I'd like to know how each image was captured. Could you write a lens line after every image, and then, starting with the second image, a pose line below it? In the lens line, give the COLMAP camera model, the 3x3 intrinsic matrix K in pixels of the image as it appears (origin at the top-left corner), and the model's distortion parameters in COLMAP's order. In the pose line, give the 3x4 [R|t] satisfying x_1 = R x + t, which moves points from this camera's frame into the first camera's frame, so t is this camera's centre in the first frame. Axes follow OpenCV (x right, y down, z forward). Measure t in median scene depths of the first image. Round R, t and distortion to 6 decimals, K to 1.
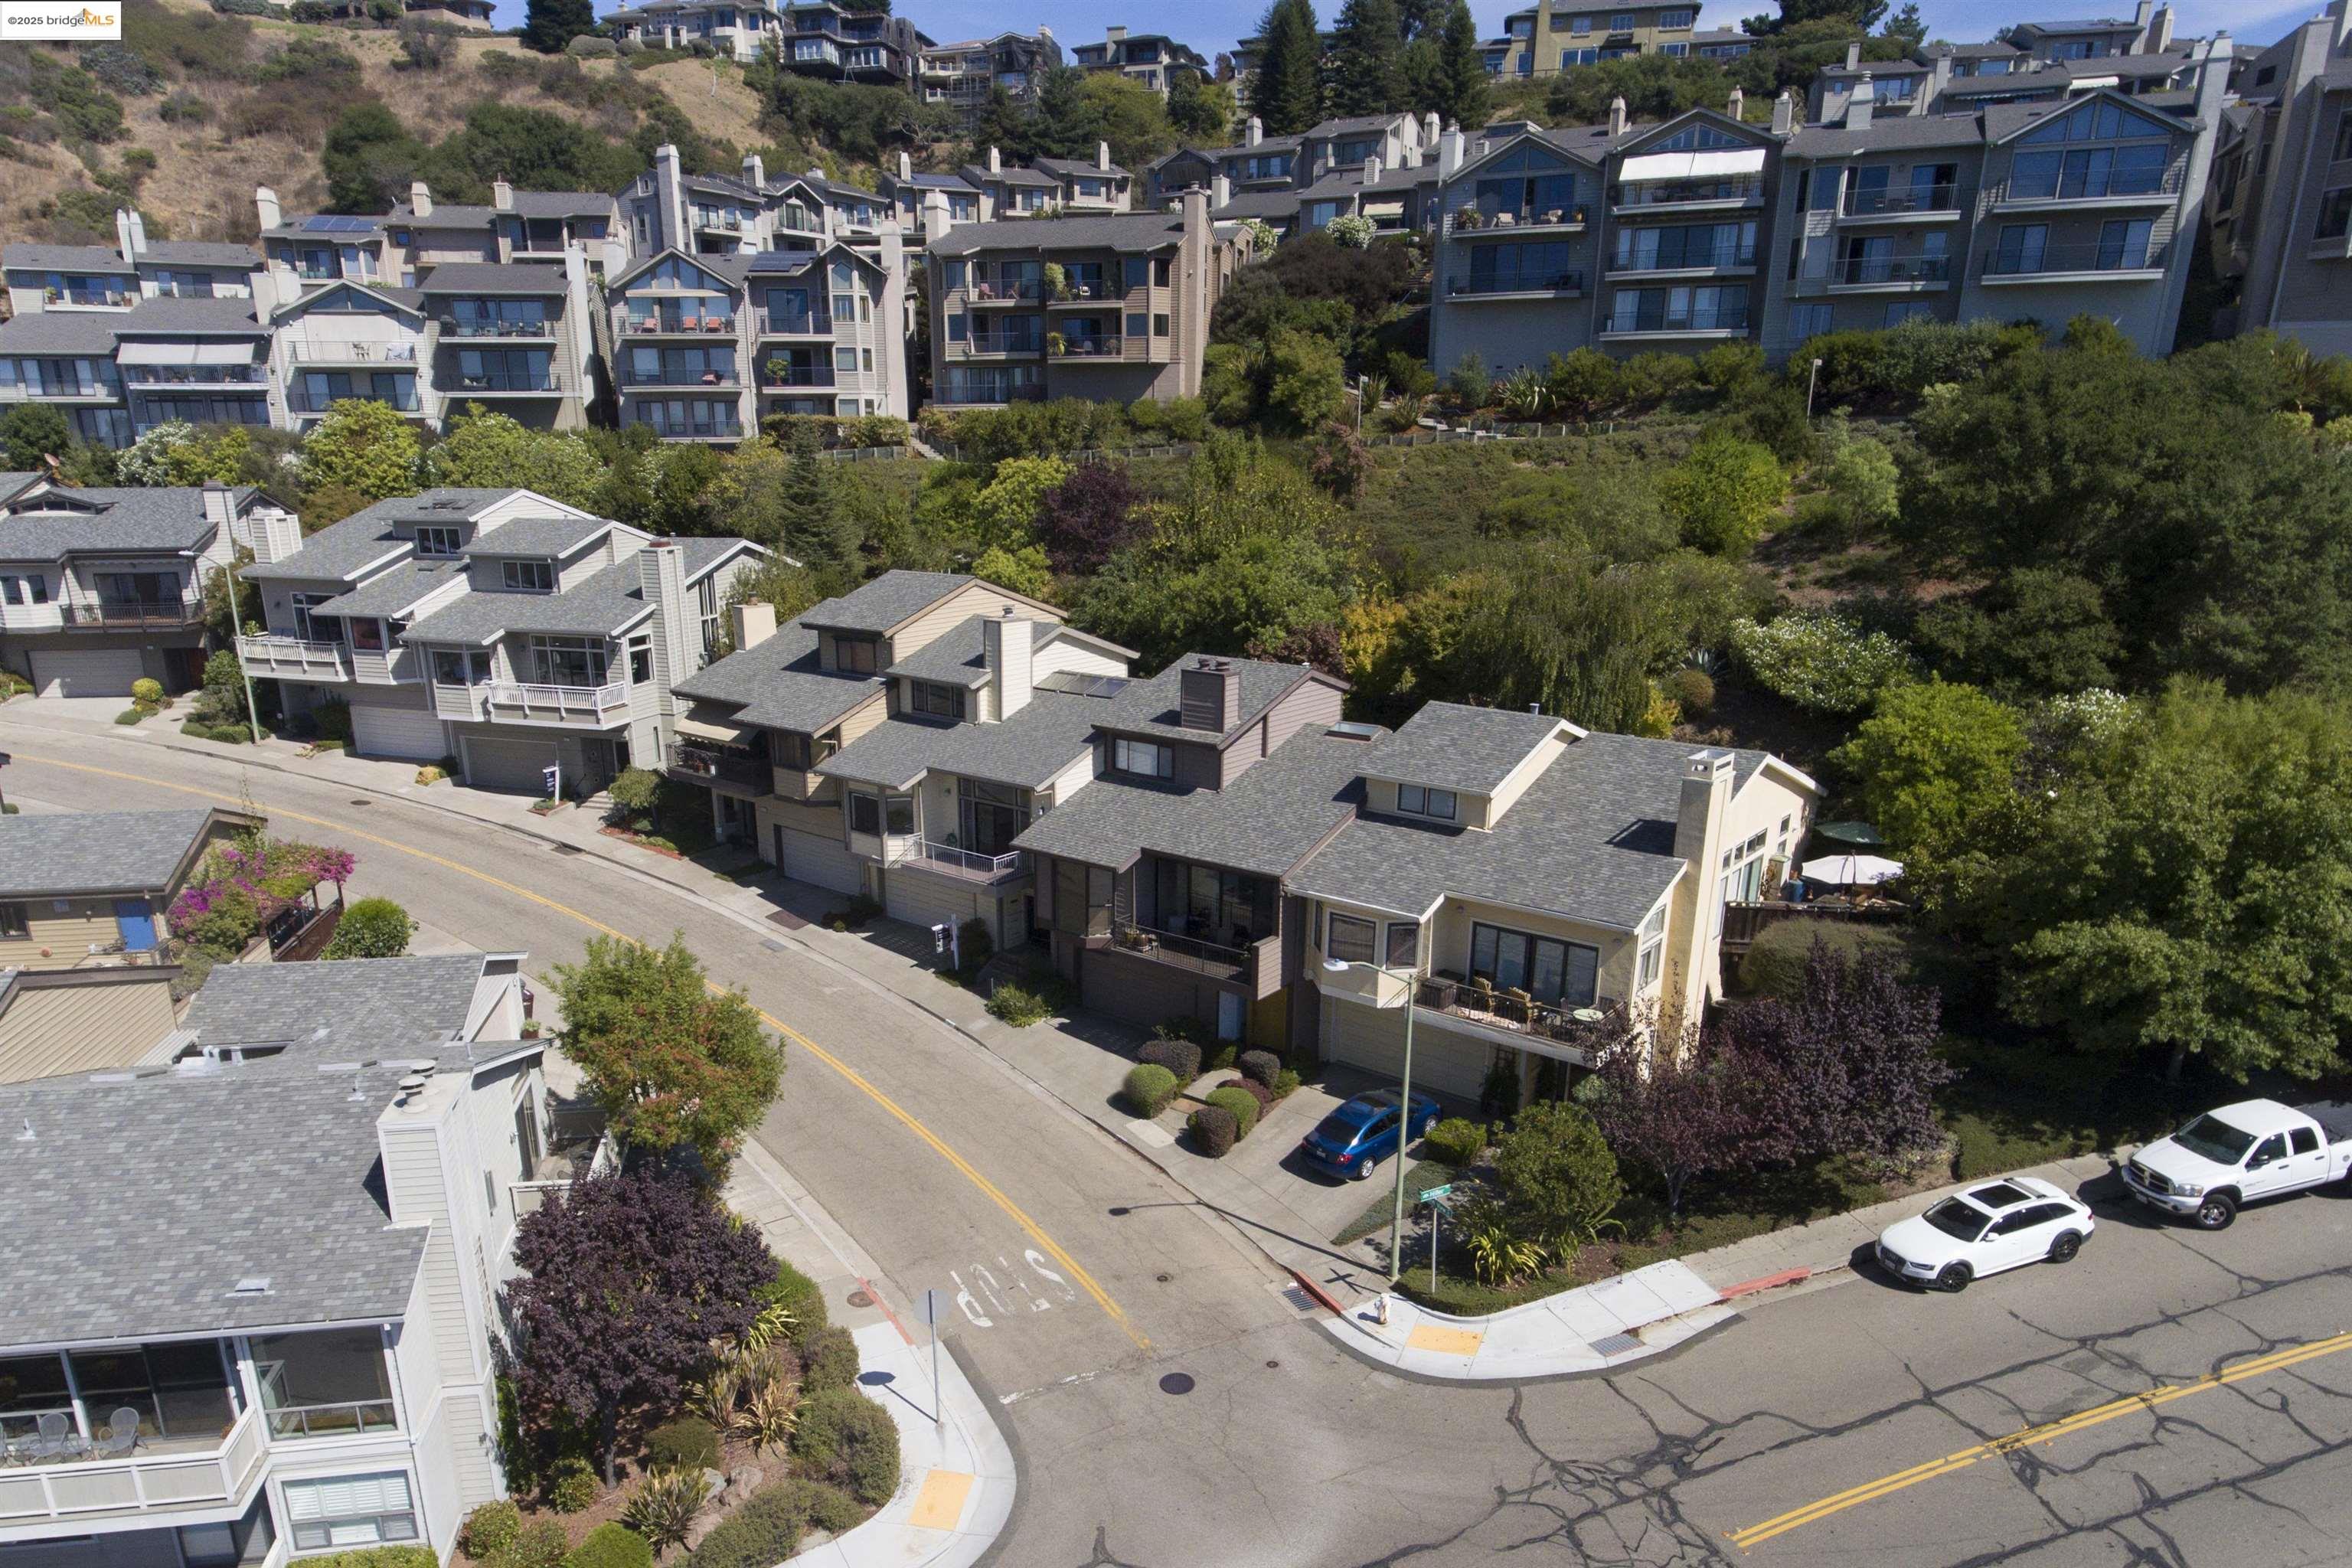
lens RADIAL K [[1501.7, 0, 1099.4], [0, 1501.7, 930.6], [0, 0, 1]] dist [-0.002402, 0.000432]
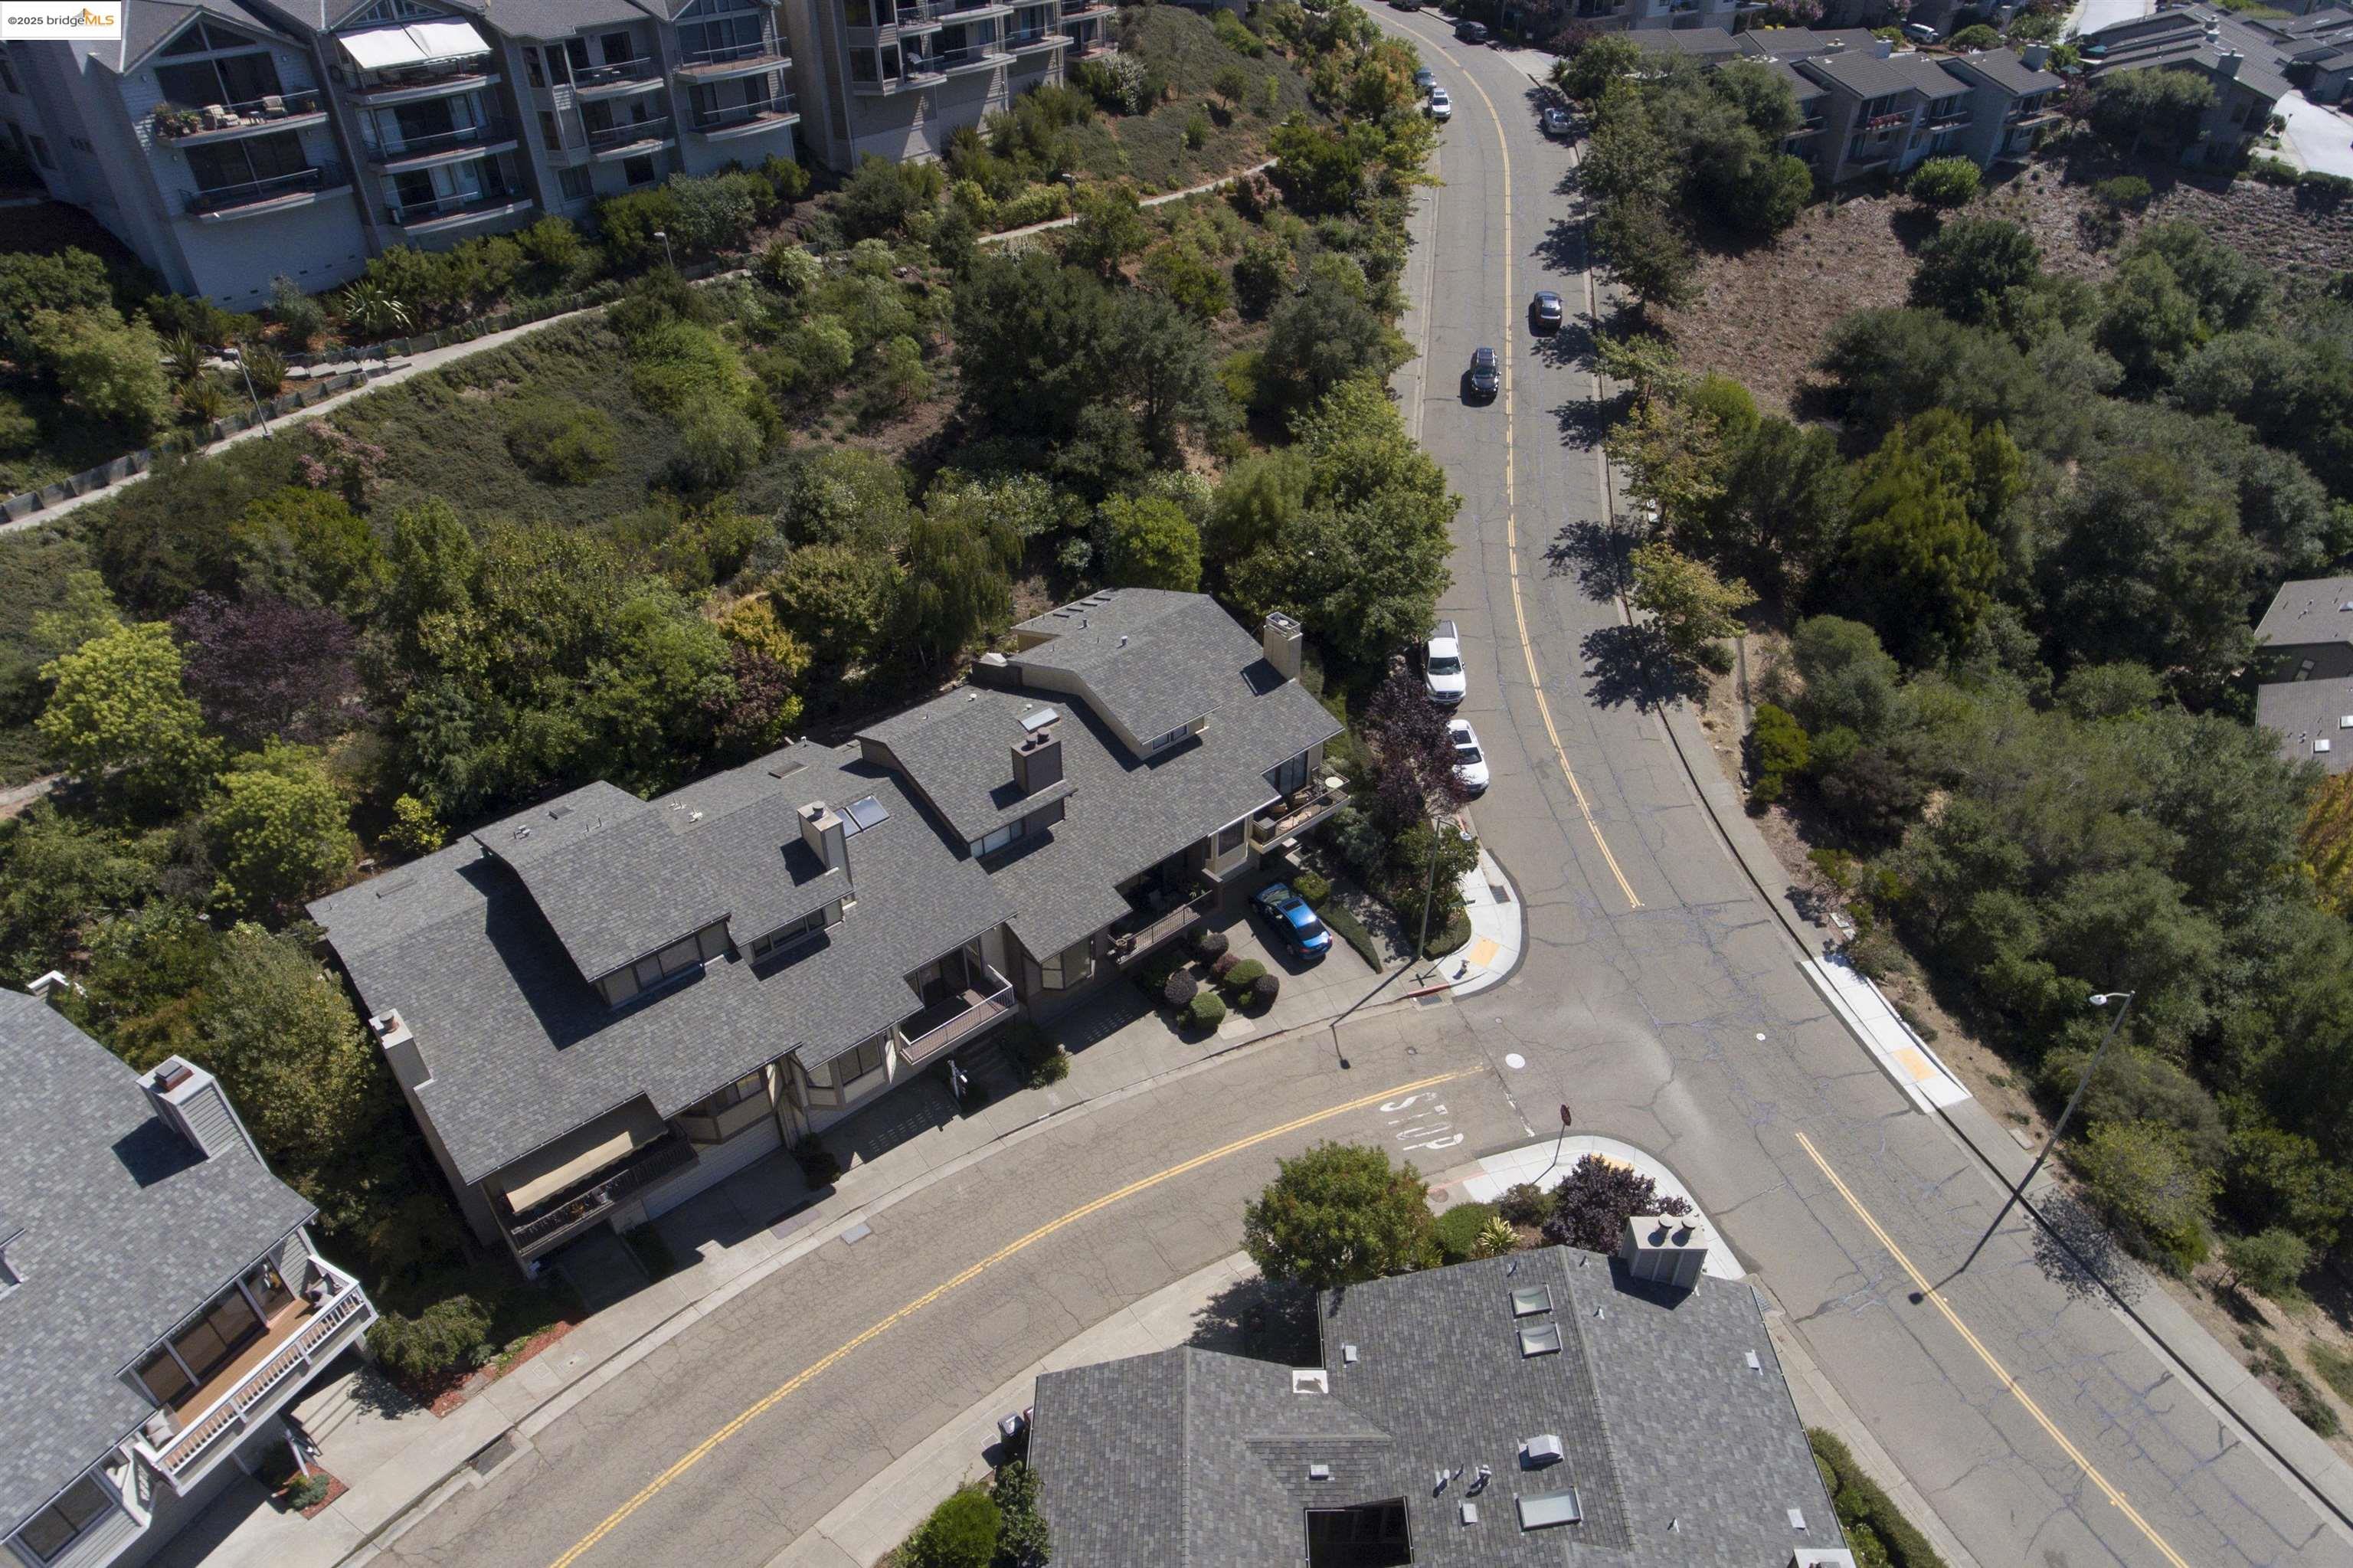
lens RADIAL K [[1399.7, 0, 1184.1], [0, 1399.7, 779.2], [0, 0, 1]] dist [-0.003036, -0.000569]
pose [[0.142974, -0.575023, 0.805548, -0.701156], [0.311969, 0.798602, 0.514694, -0.583385], [-0.939273, 0.177718, 0.293568, 0.472500]]
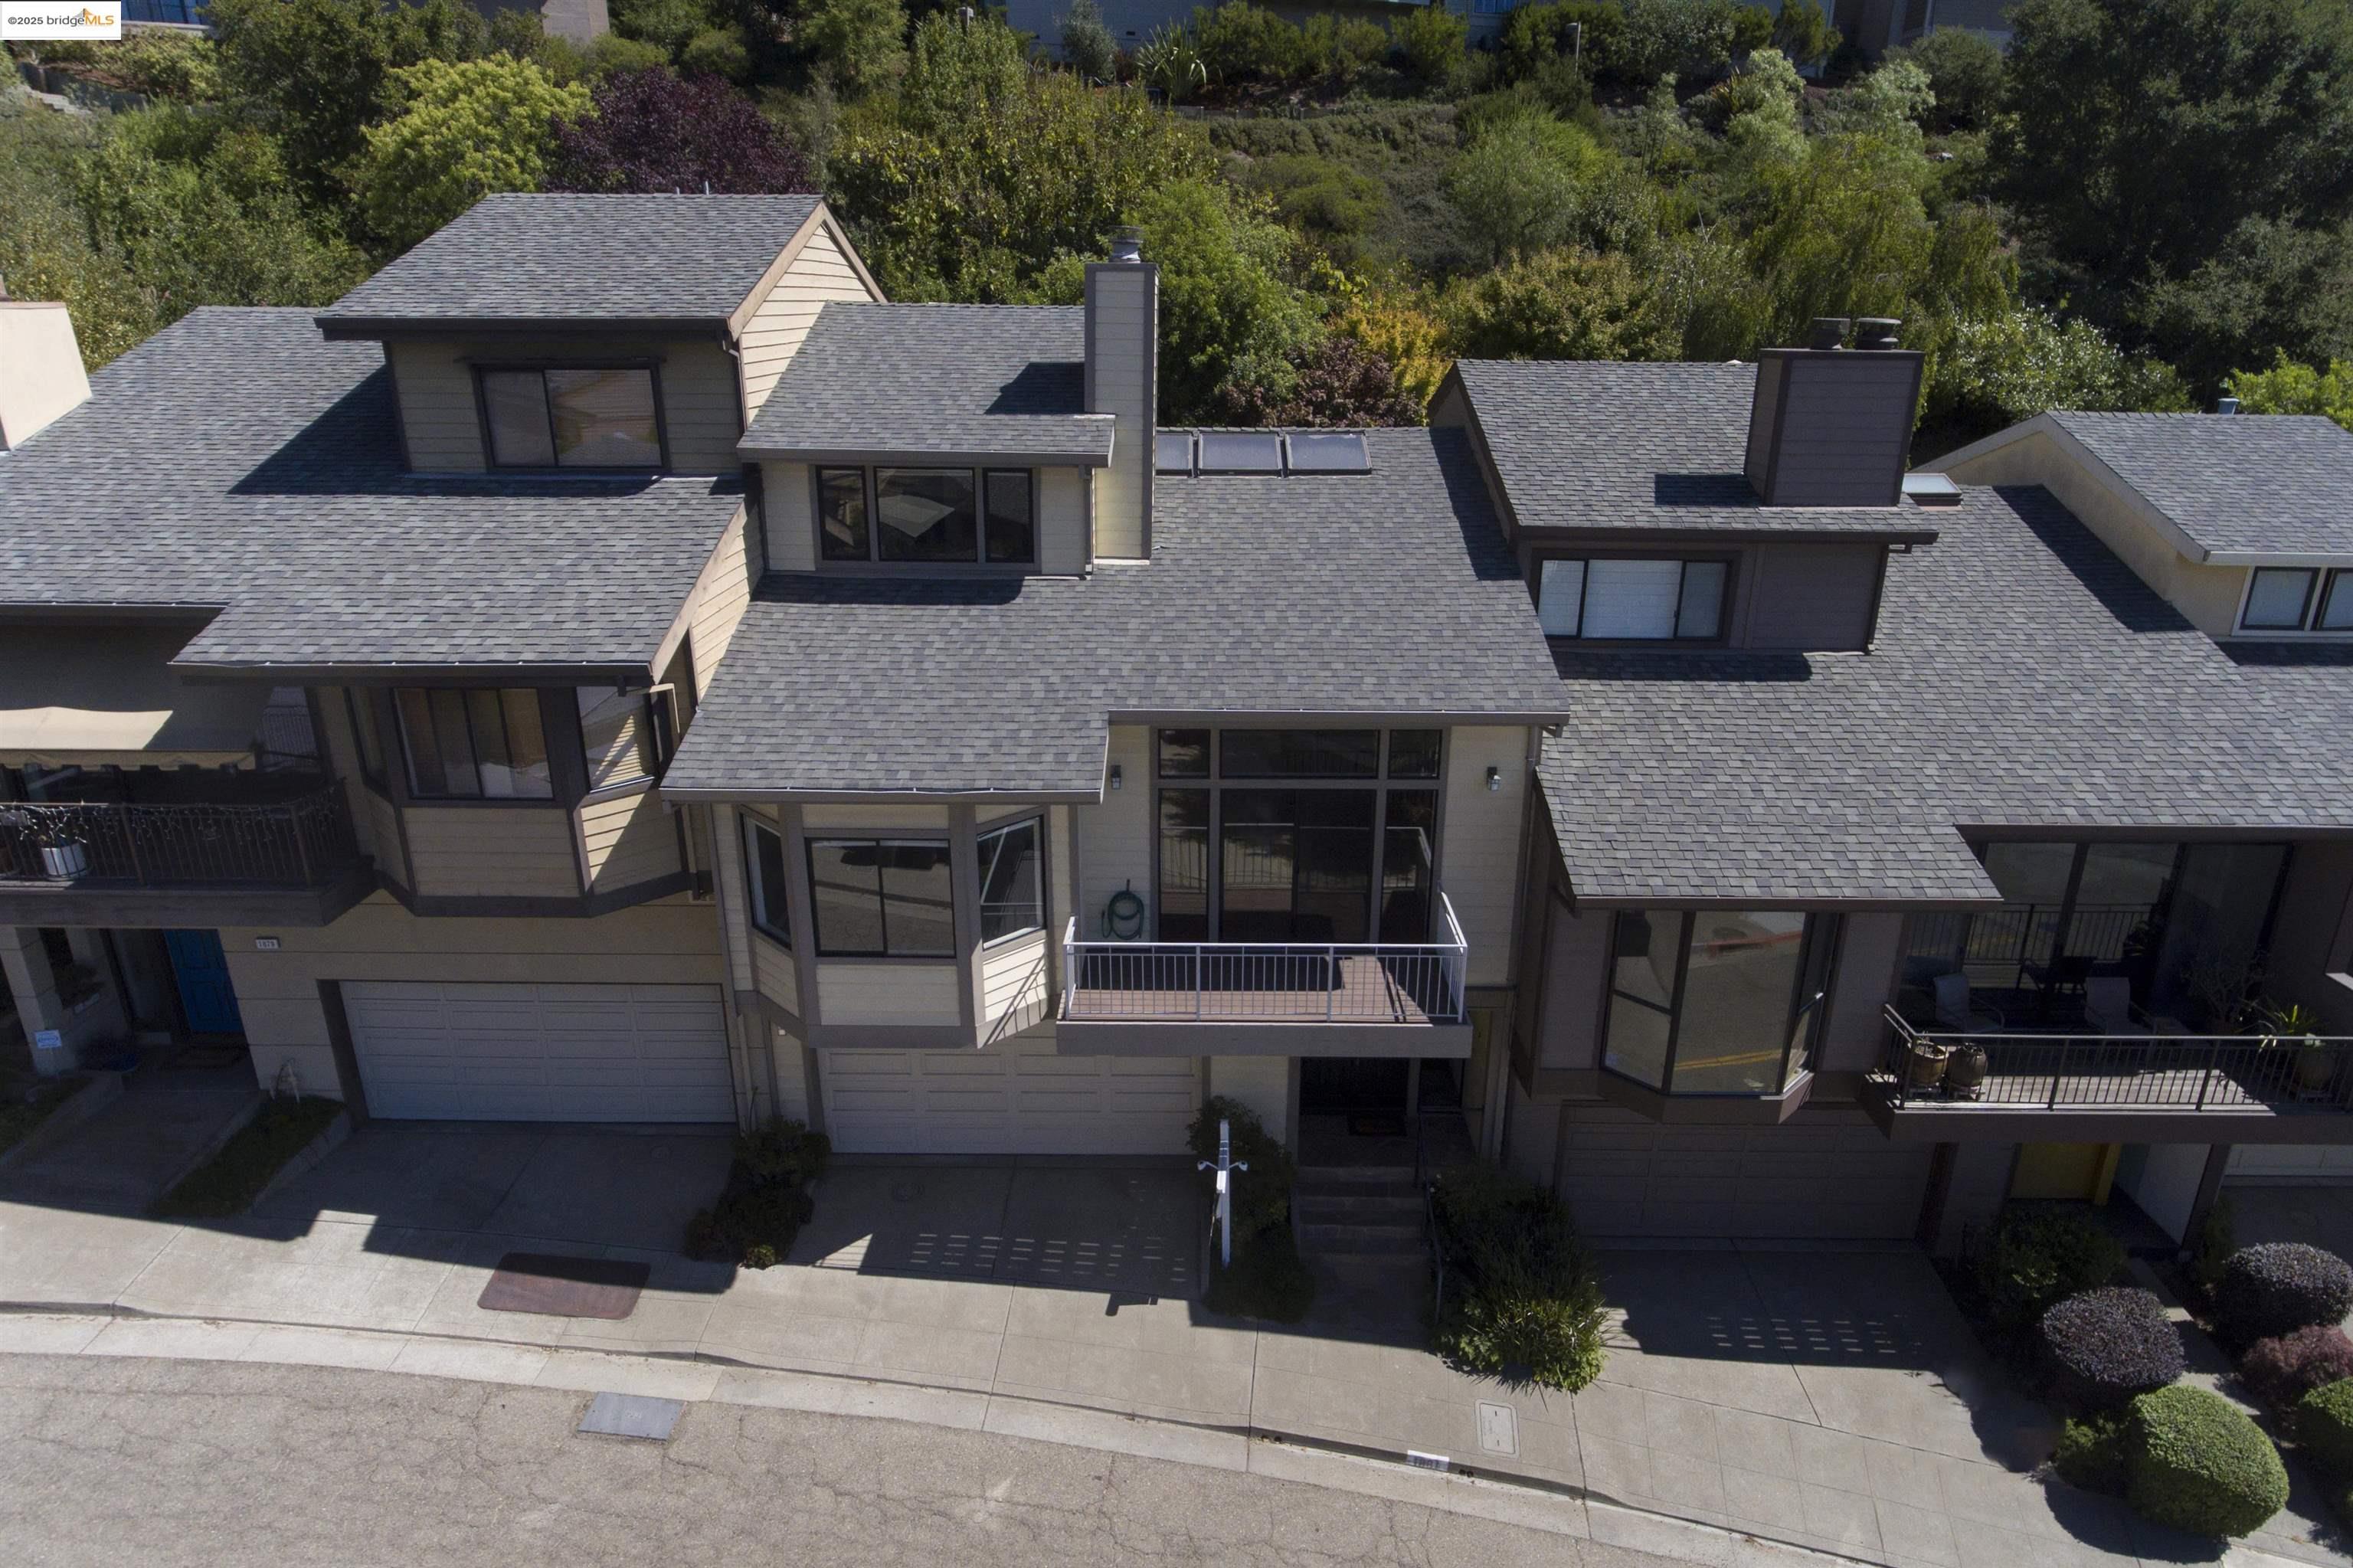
lens RADIAL K [[1404.0, 0, 1195.8], [0, 1404.0, 826.7], [0, 0, 1]] dist [-0.002244, -0.000911]
pose [[0.768043, -0.215678, 0.602987, -0.258508], [0.194492, 0.975665, 0.101248, -0.102163], [-0.610150, 0.039514, 0.791300, 0.685704]]
